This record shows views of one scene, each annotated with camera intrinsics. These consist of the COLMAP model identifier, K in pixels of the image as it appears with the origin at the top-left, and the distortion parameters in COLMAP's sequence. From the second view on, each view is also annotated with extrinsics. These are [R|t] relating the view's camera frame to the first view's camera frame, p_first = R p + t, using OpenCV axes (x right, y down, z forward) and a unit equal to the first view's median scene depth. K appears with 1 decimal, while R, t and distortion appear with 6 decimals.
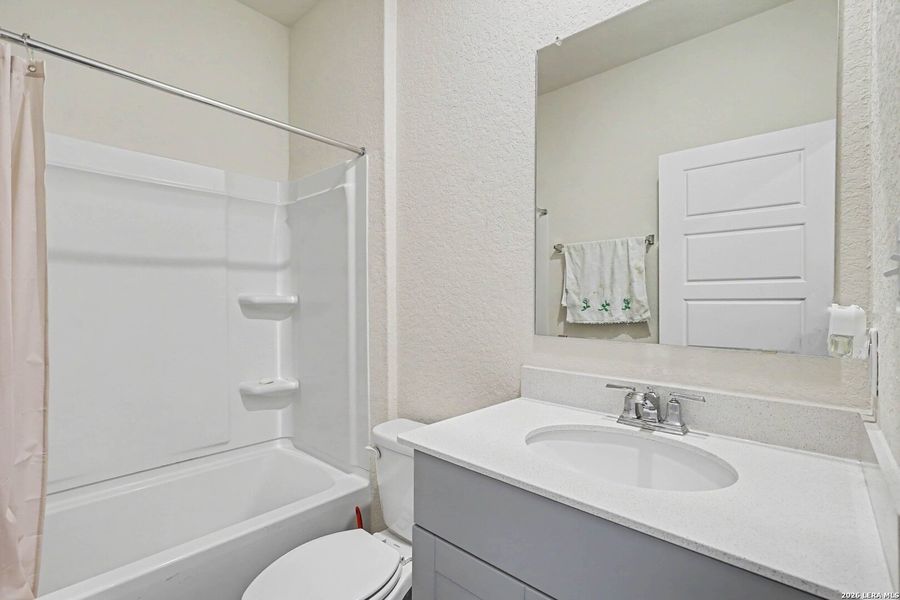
lens RADIAL K [[410.2, 0, 450.0], [0, 410.2, 300.0], [0, 0, 1]] dist [-0.005847, 0.000295]
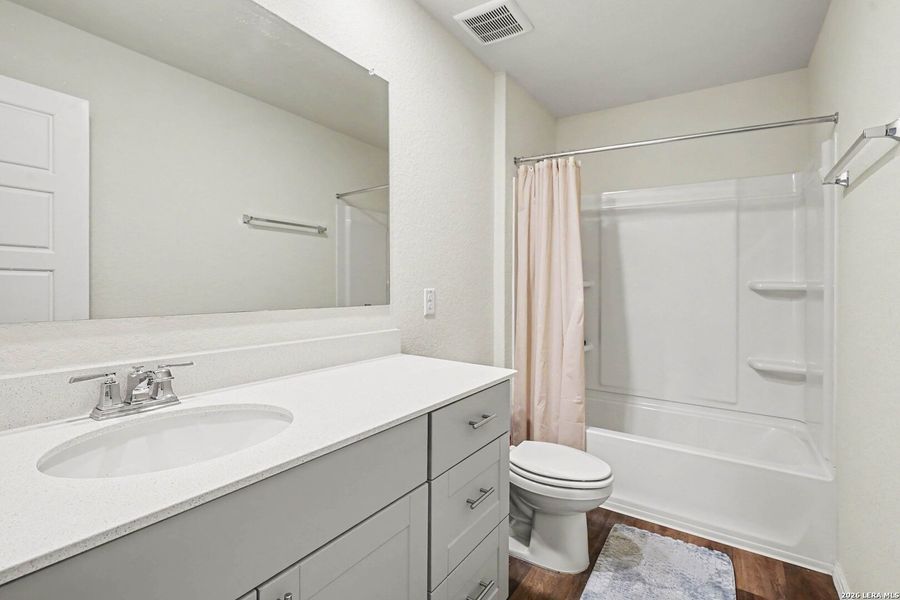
lens RADIAL K [[410.2, 0, 450.0], [0, 410.2, 300.0], [0, 0, 1]] dist [-0.005847, 0.000295]
pose [[-0.138028, -0.041792, 0.989546, -0.426908], [-0.016587, 0.999067, 0.039881, 0.026116], [-0.990289, -0.010909, -0.138592, 0.438589]]
